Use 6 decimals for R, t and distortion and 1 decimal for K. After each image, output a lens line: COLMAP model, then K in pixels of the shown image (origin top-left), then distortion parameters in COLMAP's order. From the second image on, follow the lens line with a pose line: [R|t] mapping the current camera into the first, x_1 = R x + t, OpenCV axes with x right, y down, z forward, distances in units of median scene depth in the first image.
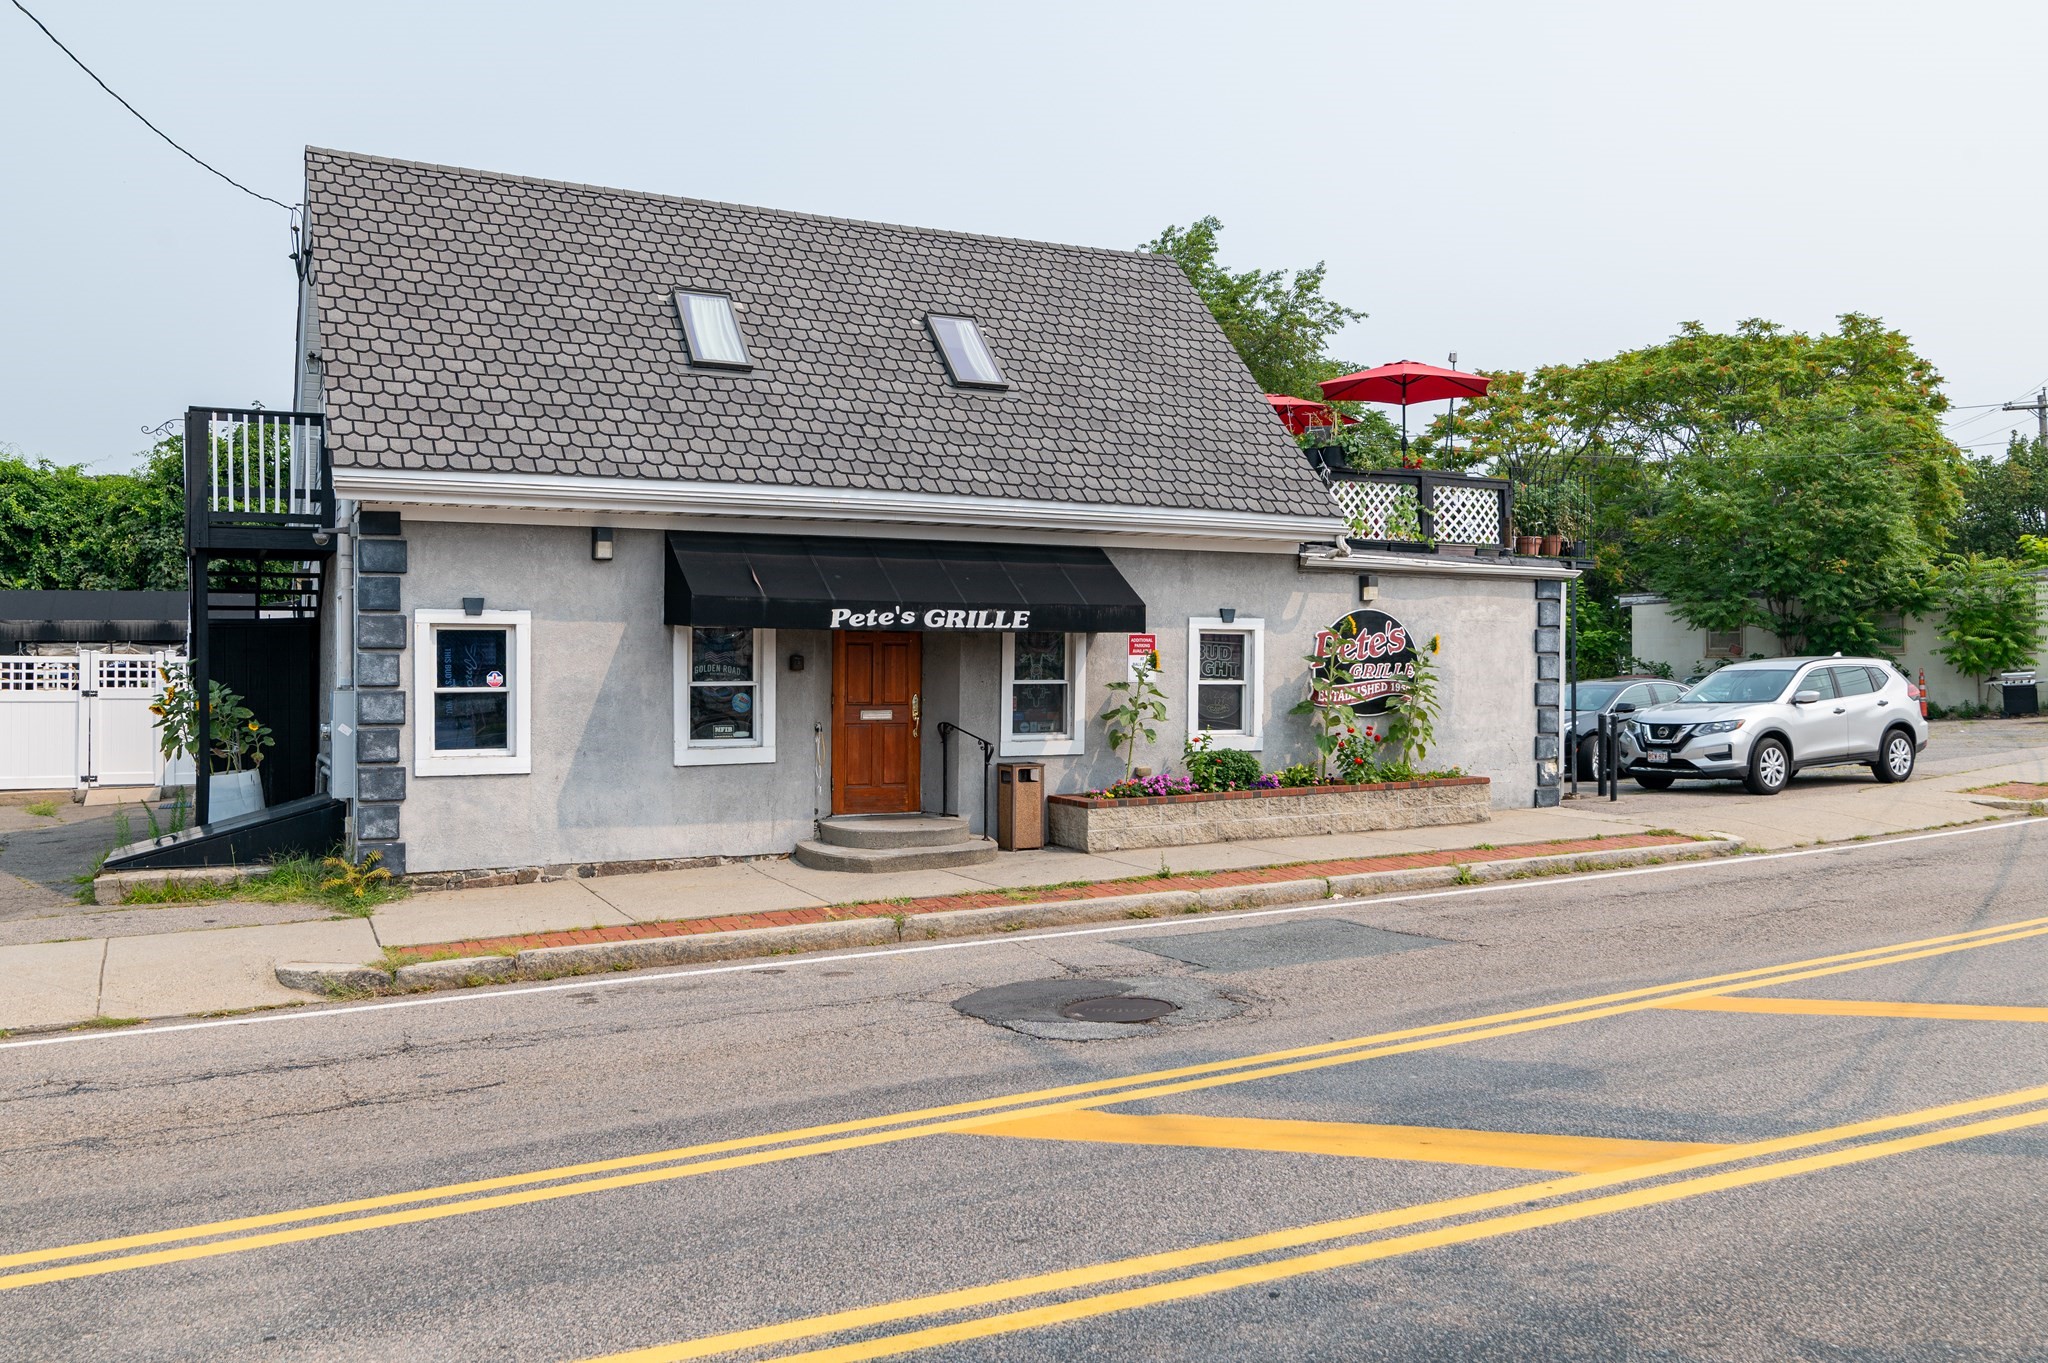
lens RADIAL K [[1589.4, 0, 1023.4], [0, 1589.4, 682.8], [0, 0, 1]] dist [-0.003956, 0.004187]
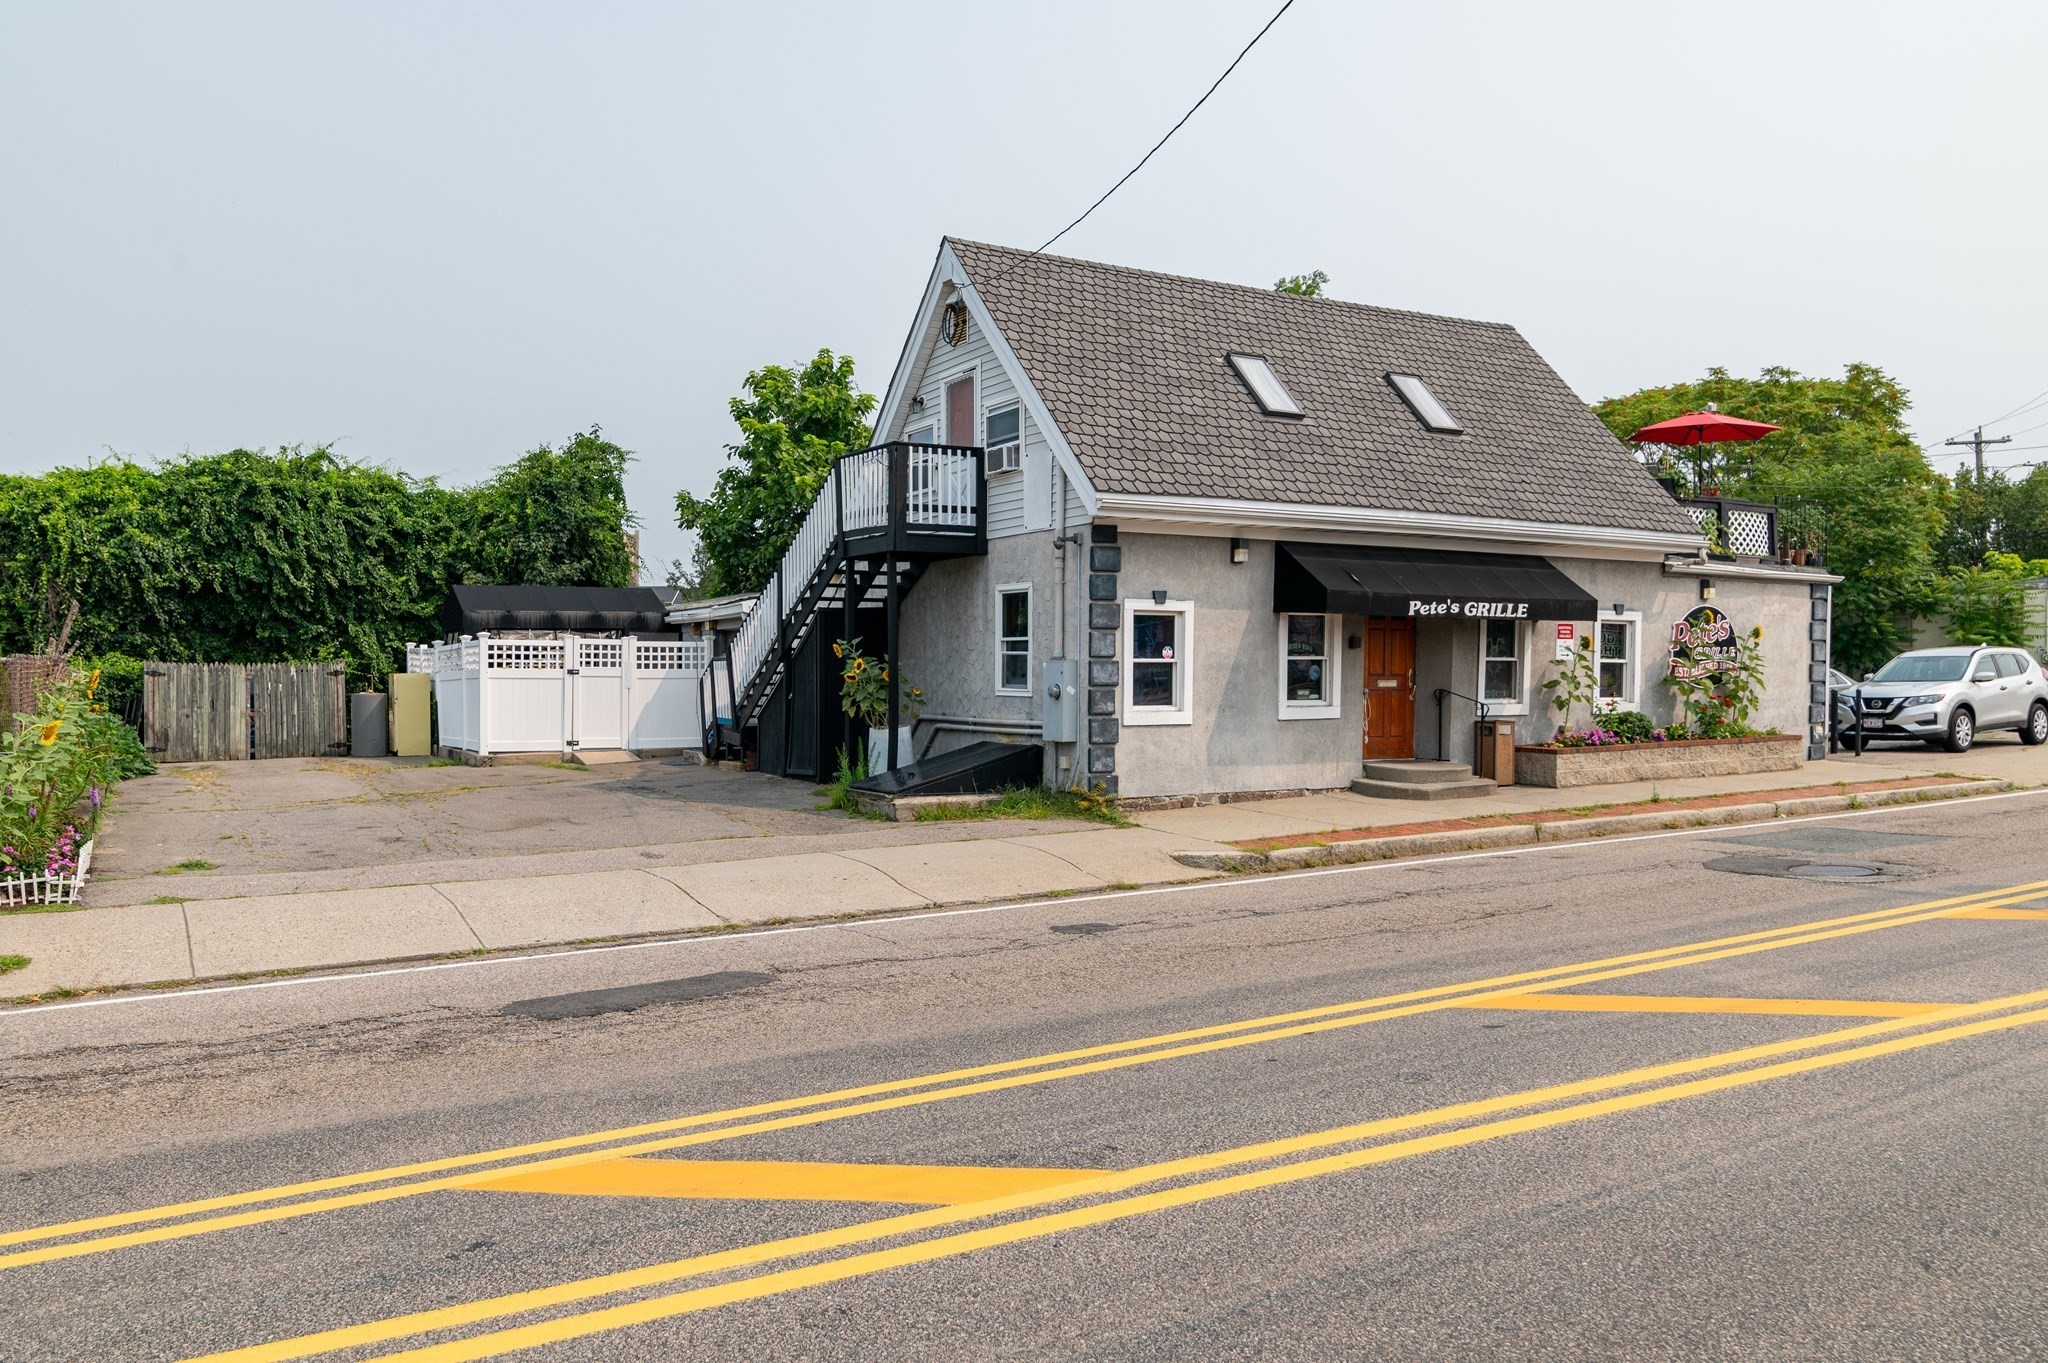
lens RADIAL K [[1482.4, 0, 1023.5], [0, 1482.4, 689.4], [0, 0, 1]] dist [0.005263, -0.005321]
pose [[0.998102, 0.002401, 0.061538, -0.447081], [-0.002718, 0.999984, 0.005060, 0.018995], [-0.061525, -0.005218, 0.998092, -0.187362]]
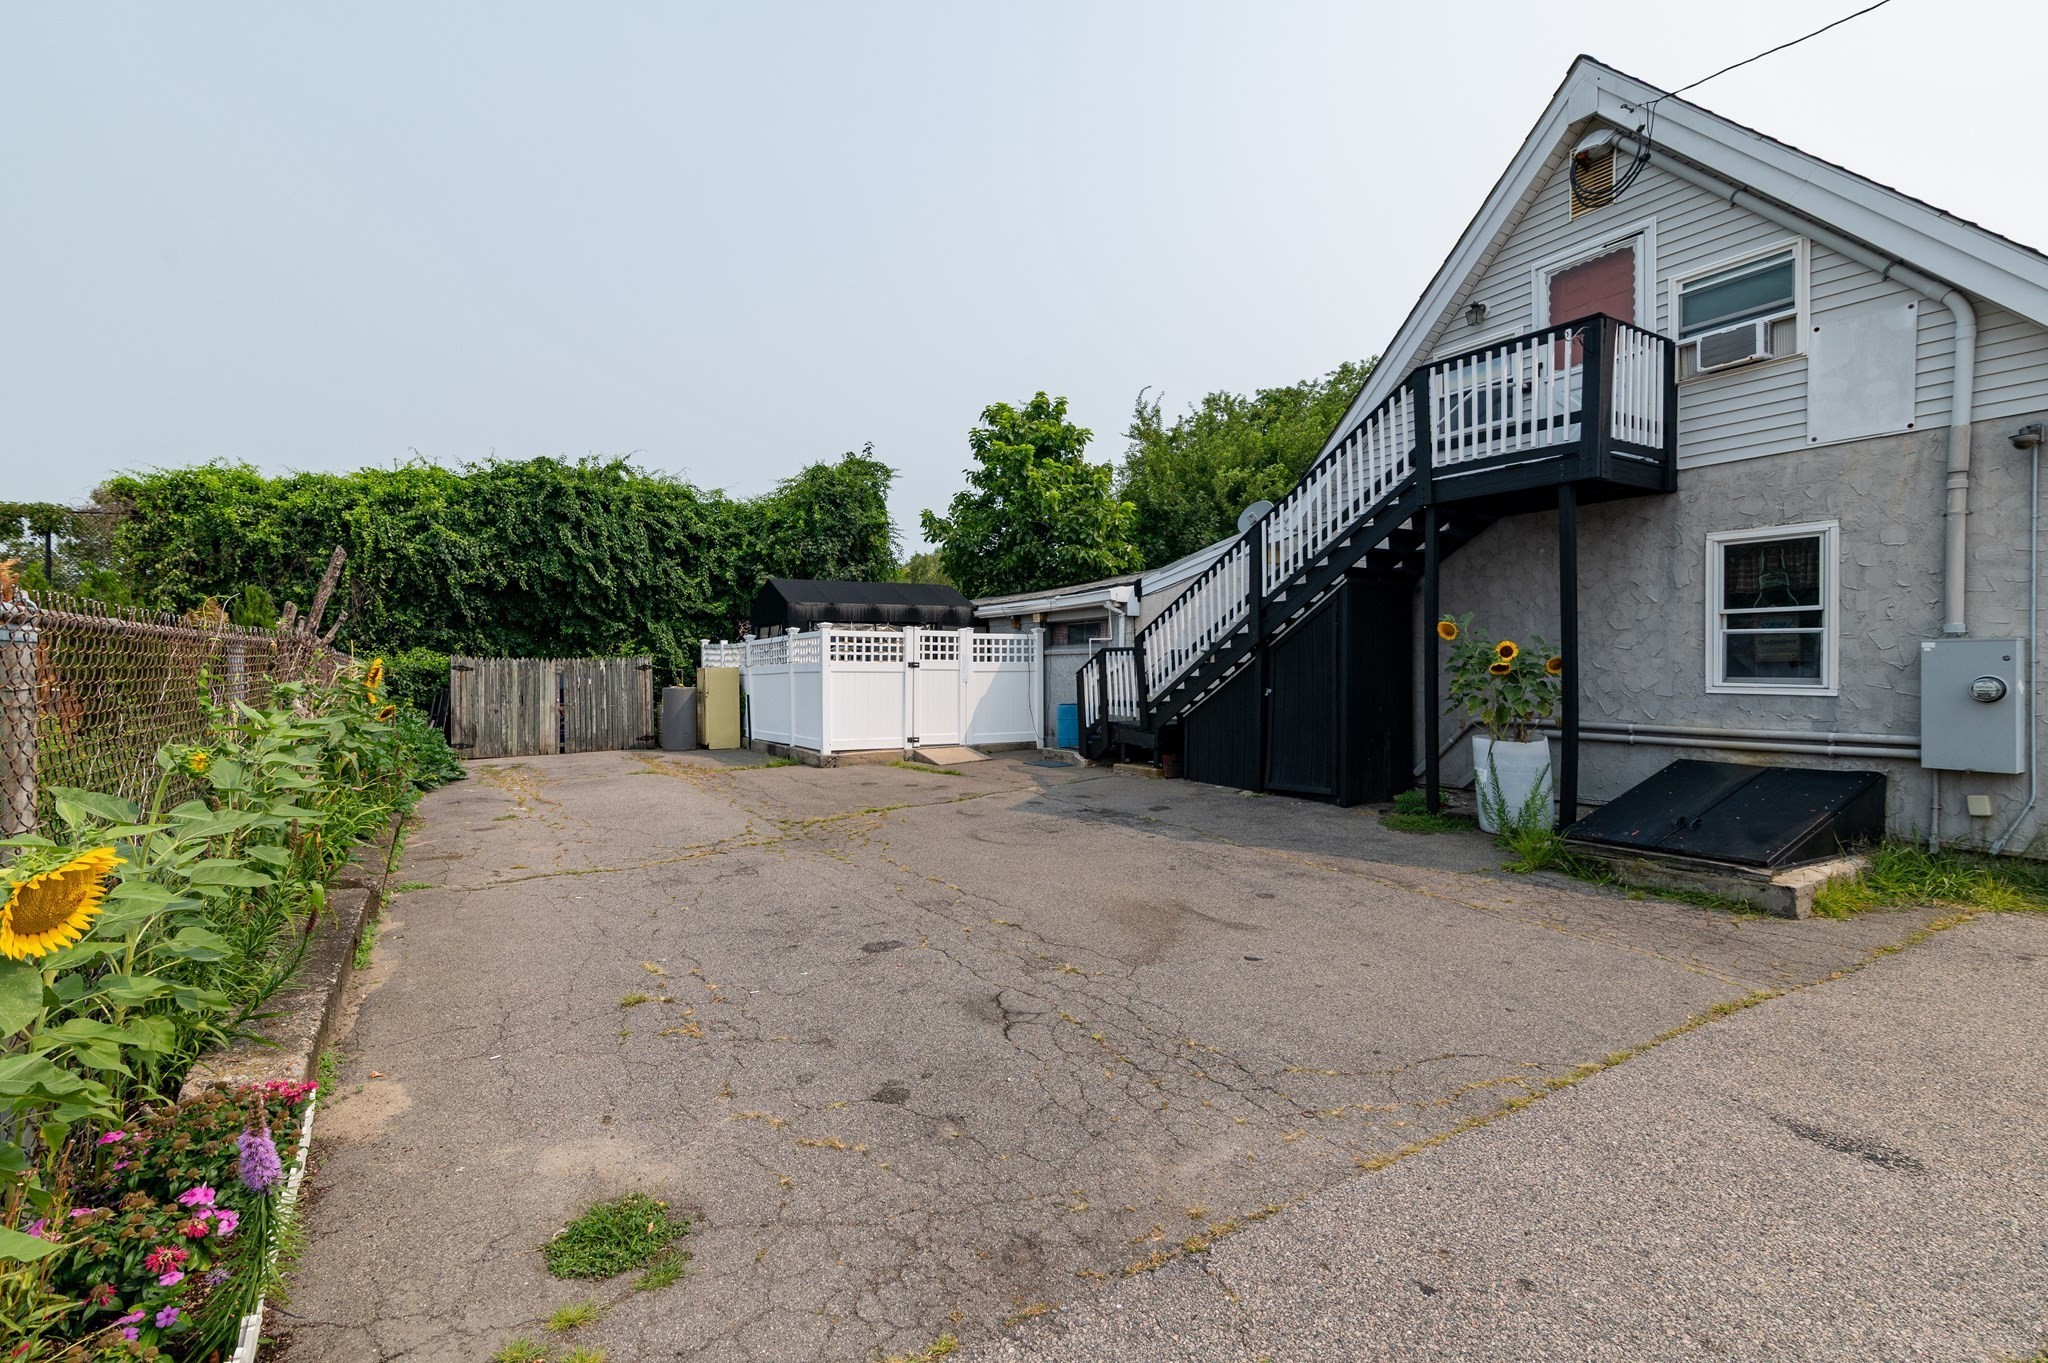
lens RADIAL K [[913.6, 0, 1031.1], [0, 913.6, 675.5], [0, 0, 1]] dist [0.016459, -0.001773]
pose [[0.995753, -0.001273, 0.092054, -0.792049], [0.001089, 0.999997, 0.002049, 0.018561], [-0.092056, -0.001940, 0.995752, 0.479079]]
